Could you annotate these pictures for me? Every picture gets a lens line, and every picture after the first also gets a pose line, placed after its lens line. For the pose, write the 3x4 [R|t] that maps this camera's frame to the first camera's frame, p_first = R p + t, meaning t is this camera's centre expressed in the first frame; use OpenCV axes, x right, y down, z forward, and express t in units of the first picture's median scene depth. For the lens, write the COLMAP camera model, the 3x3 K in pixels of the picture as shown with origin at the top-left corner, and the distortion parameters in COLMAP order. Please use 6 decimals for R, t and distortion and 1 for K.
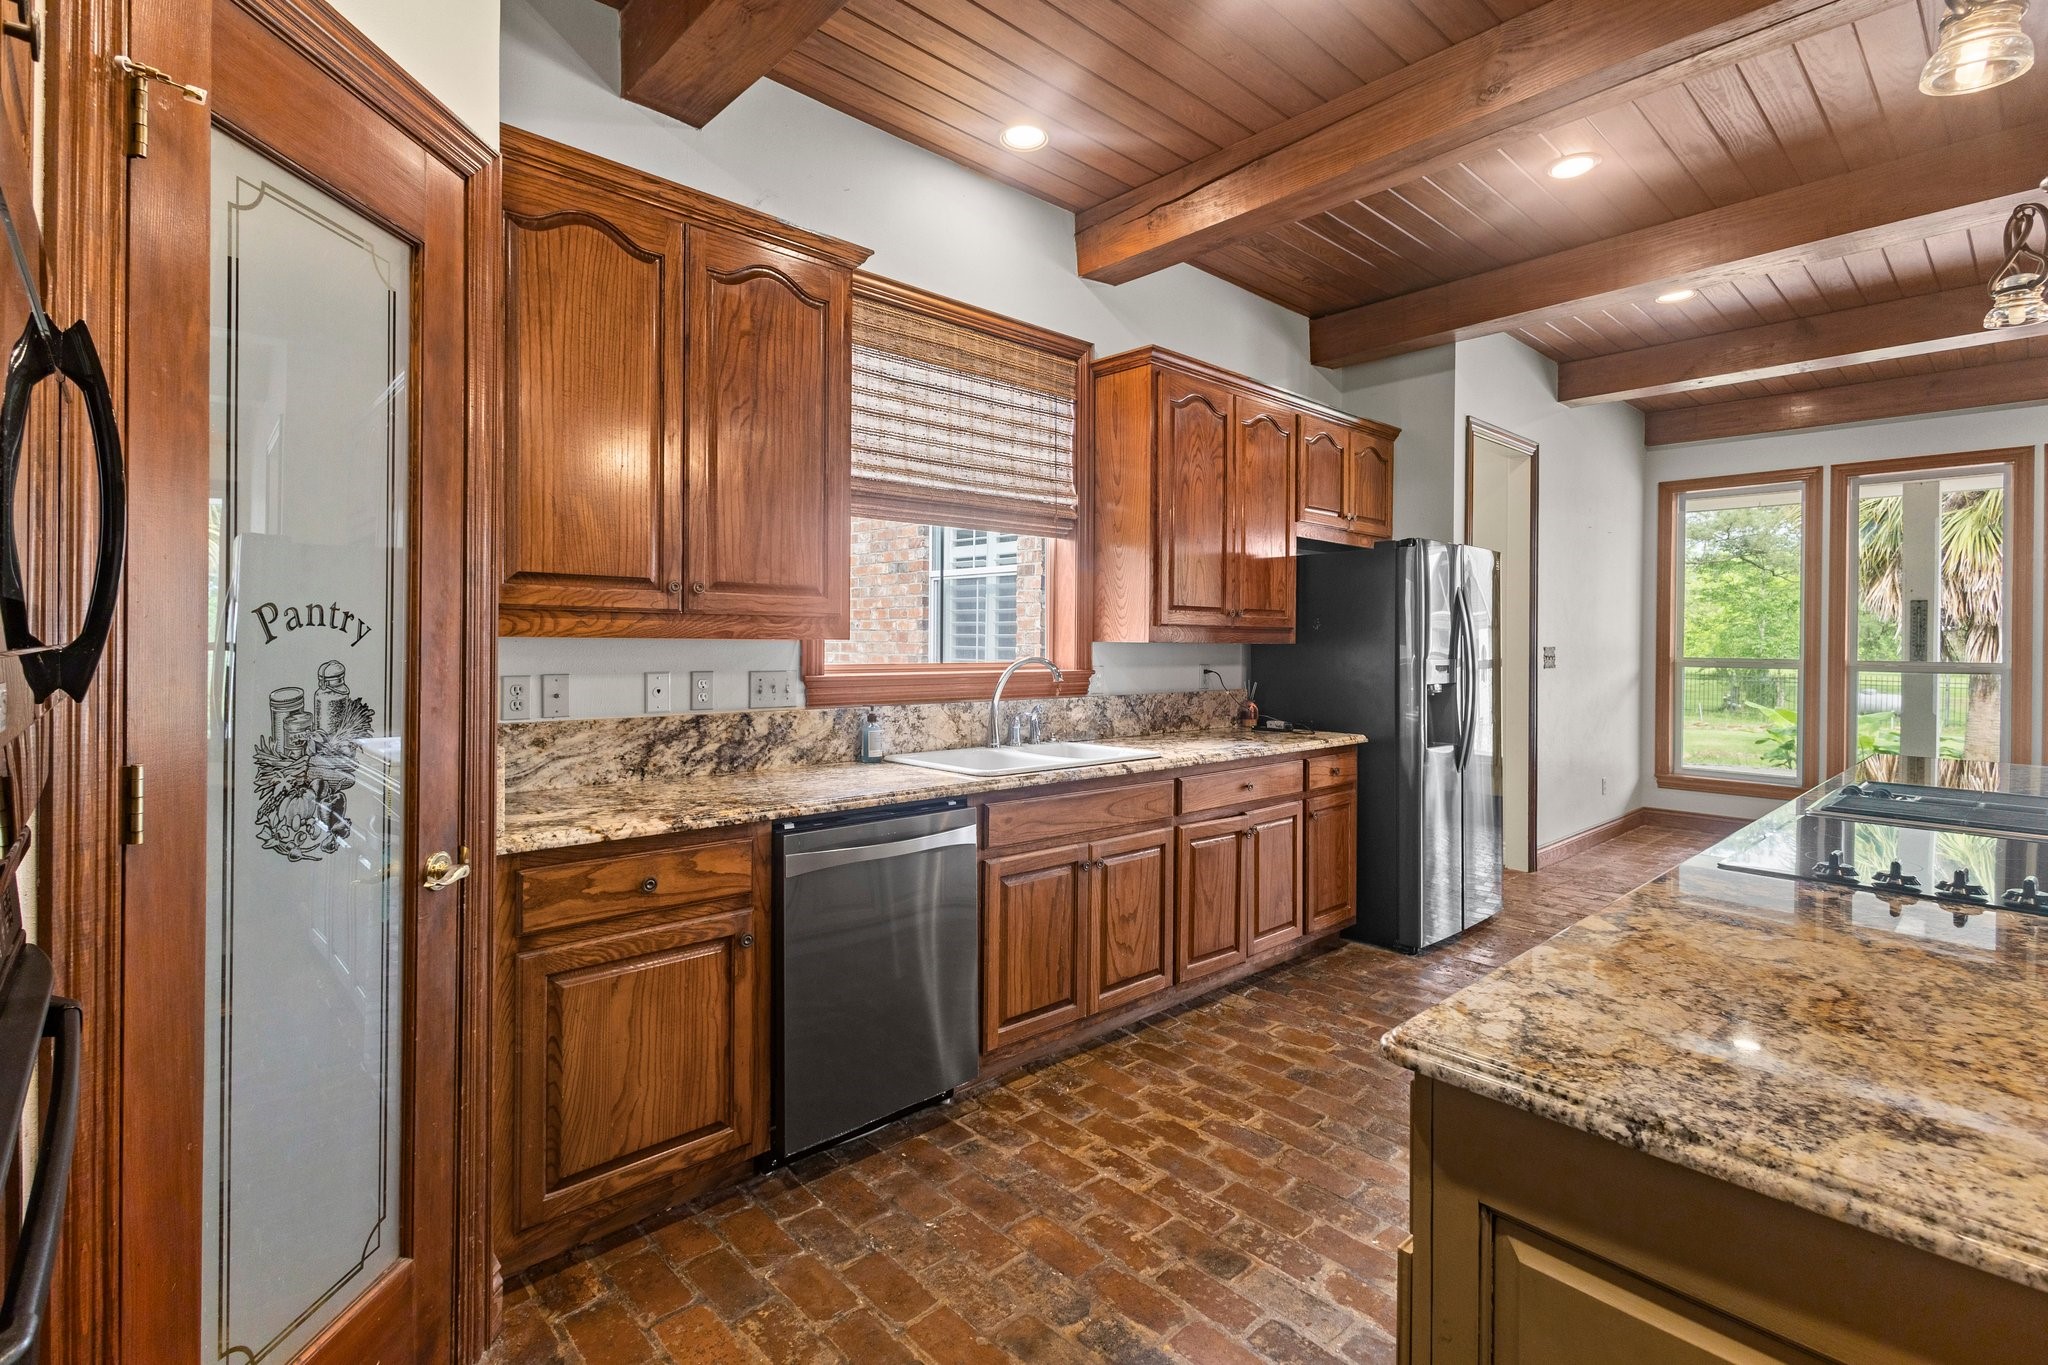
lens RADIAL K [[956.0, 0, 1031.2], [0, 956.0, 641.1], [0, 0, 1]] dist [-0.000519, -0.000776]
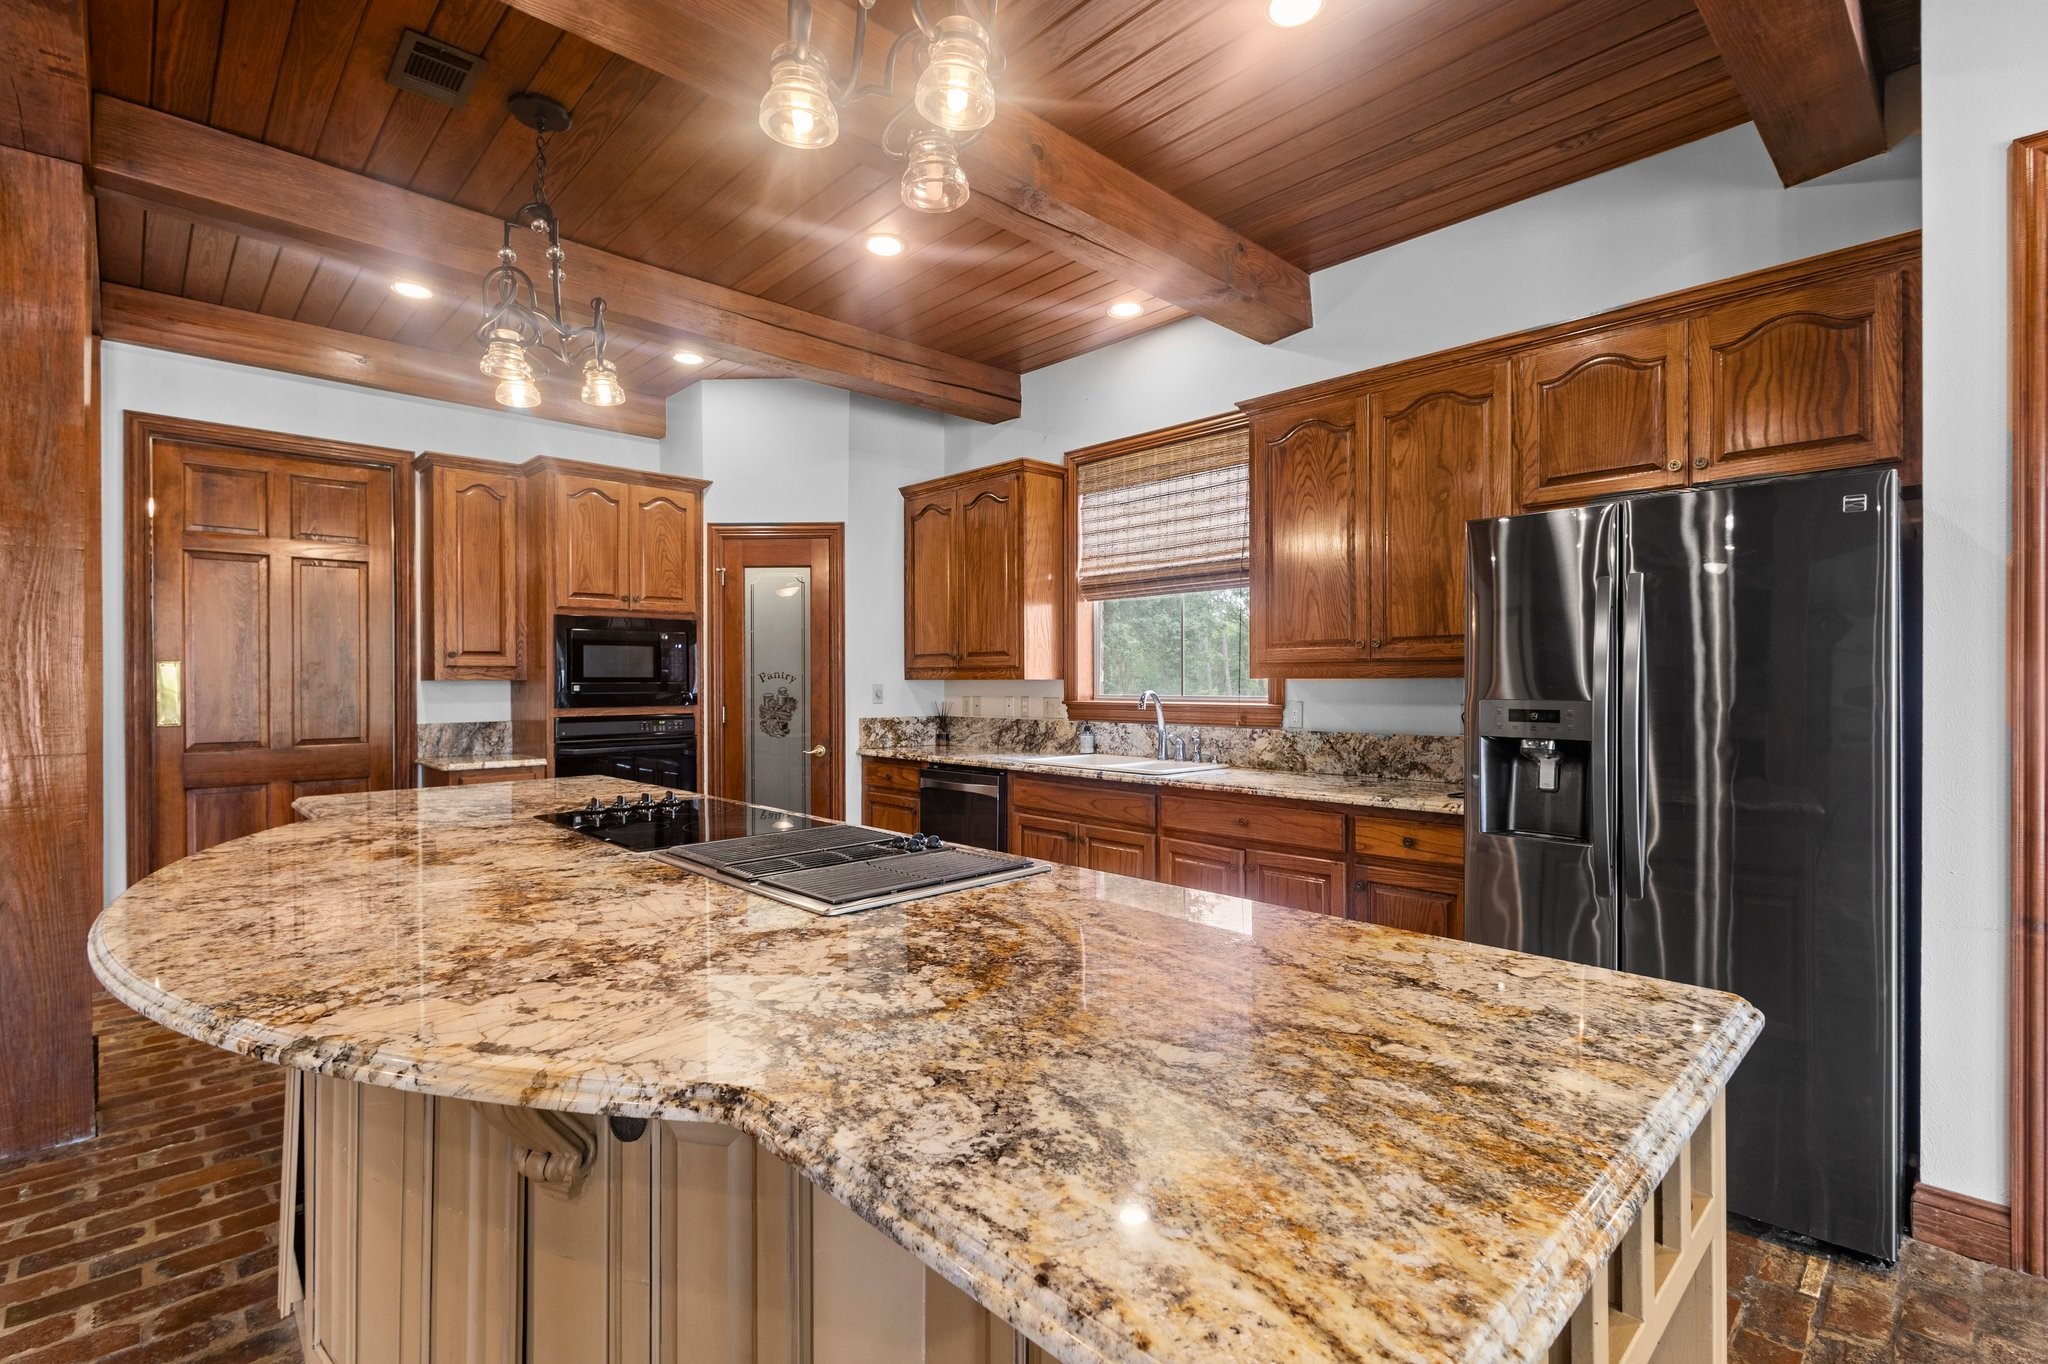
lens RADIAL K [[956.0, 0, 1027.2], [0, 956.0, 683.6], [0, 0, 1]] dist [-0.000519, -0.000776]
pose [[0.002794, -0.006414, -0.999976, 1.796508], [0.002673, 0.999976, -0.006407, 0.019990], [0.999993, -0.002655, 0.002811, 1.137177]]
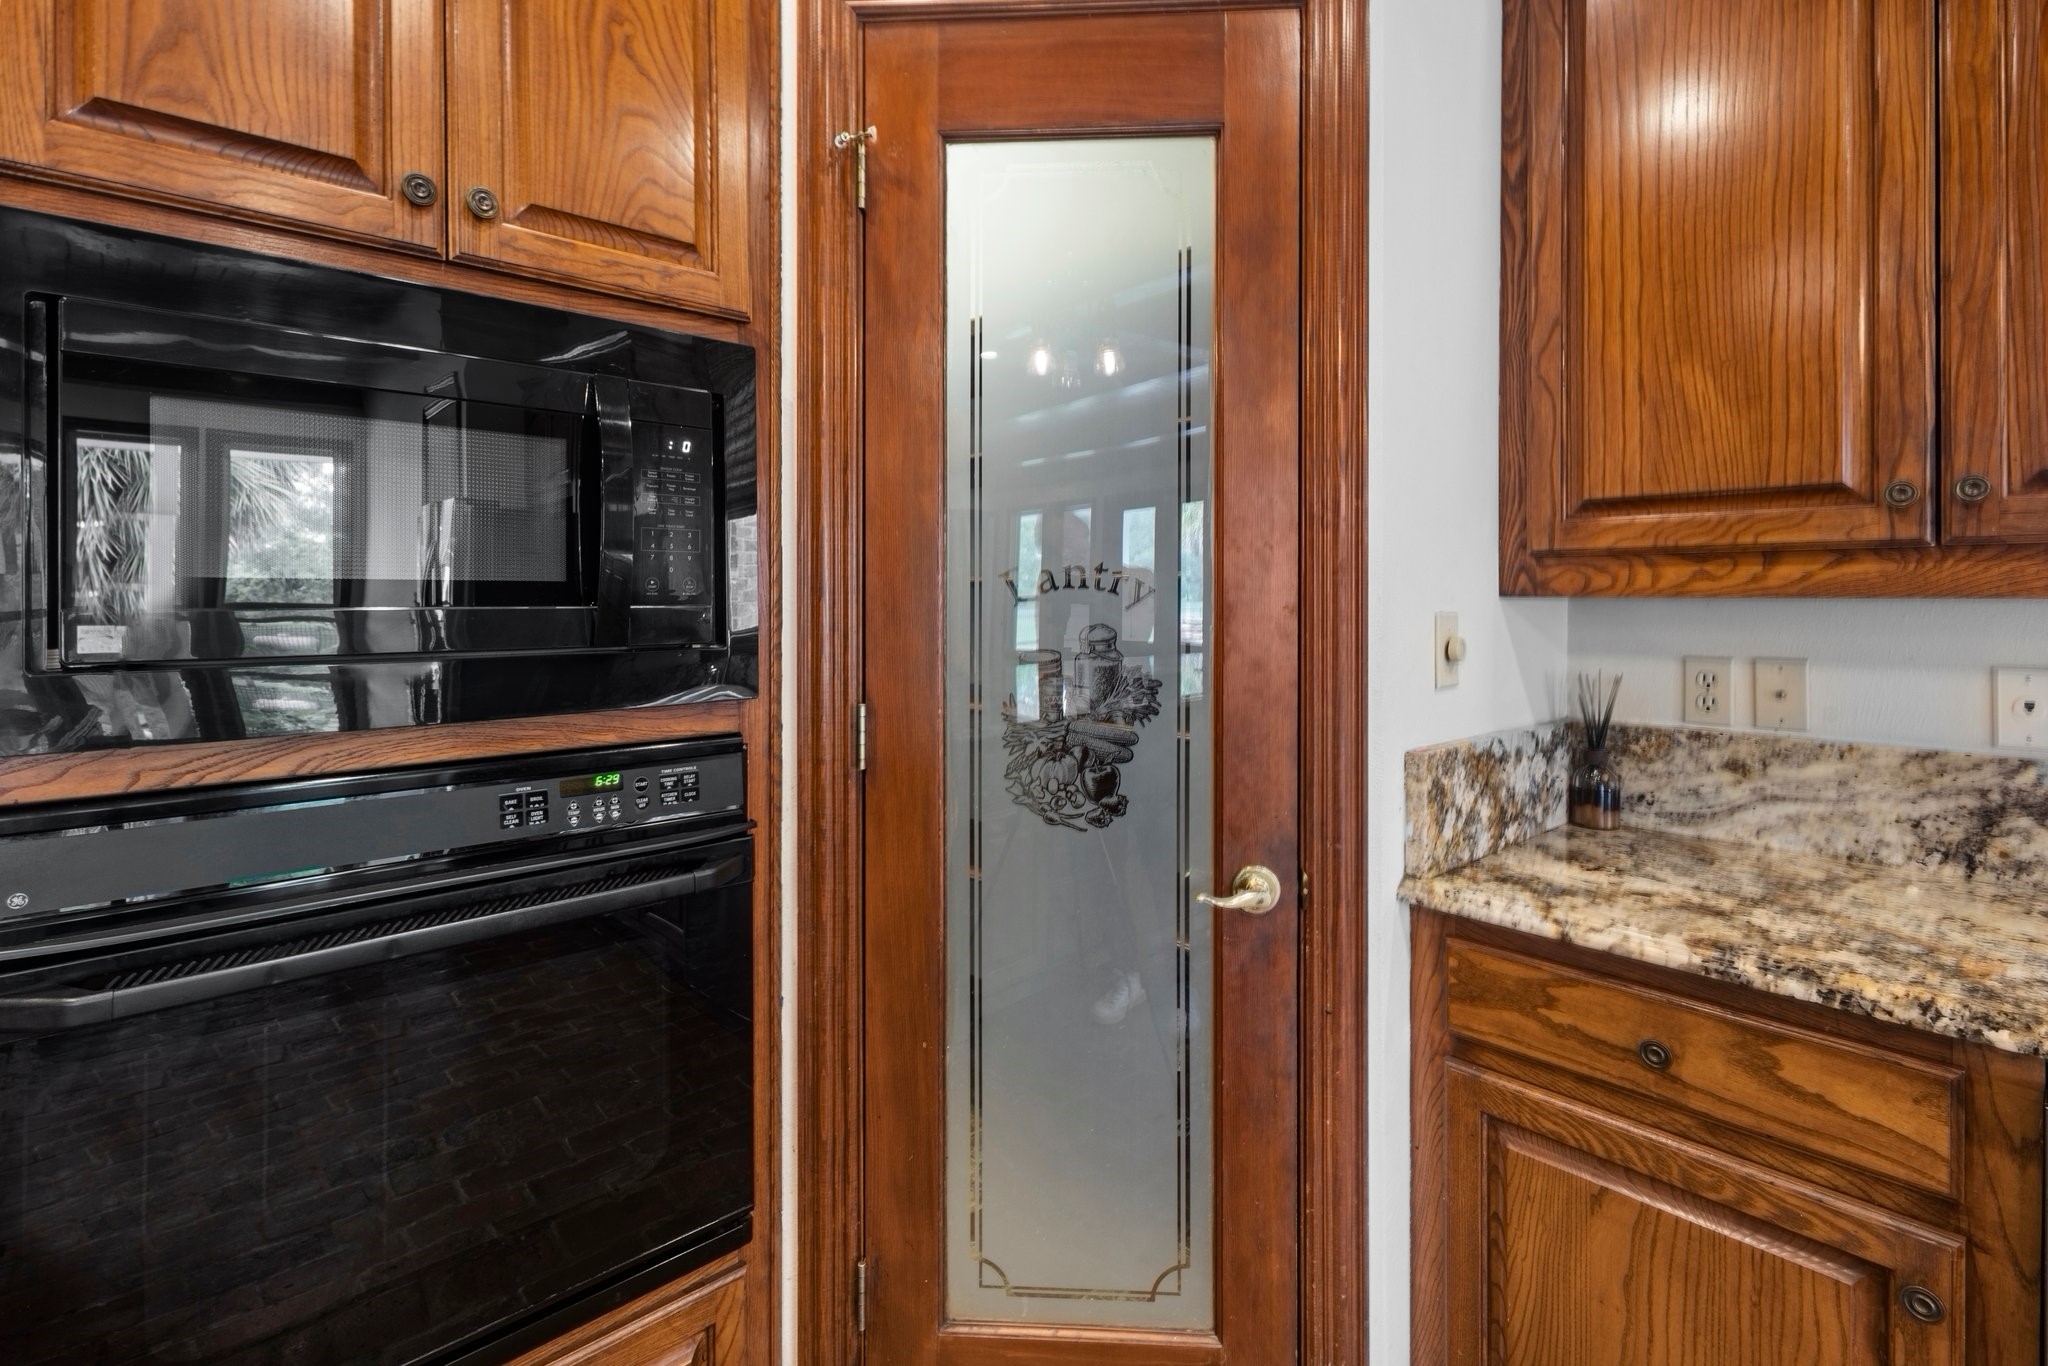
lens RADIAL K [[956.0, 0, 998.8], [0, 956.0, 601.4], [0, 0, 1]] dist [-0.000519, -0.000776]
pose [[-0.032976, -0.006733, -0.999433, 0.127118], [-0.000887, 0.999977, -0.006708, 0.002385], [0.999456, 0.000665, -0.032981, 0.537469]]
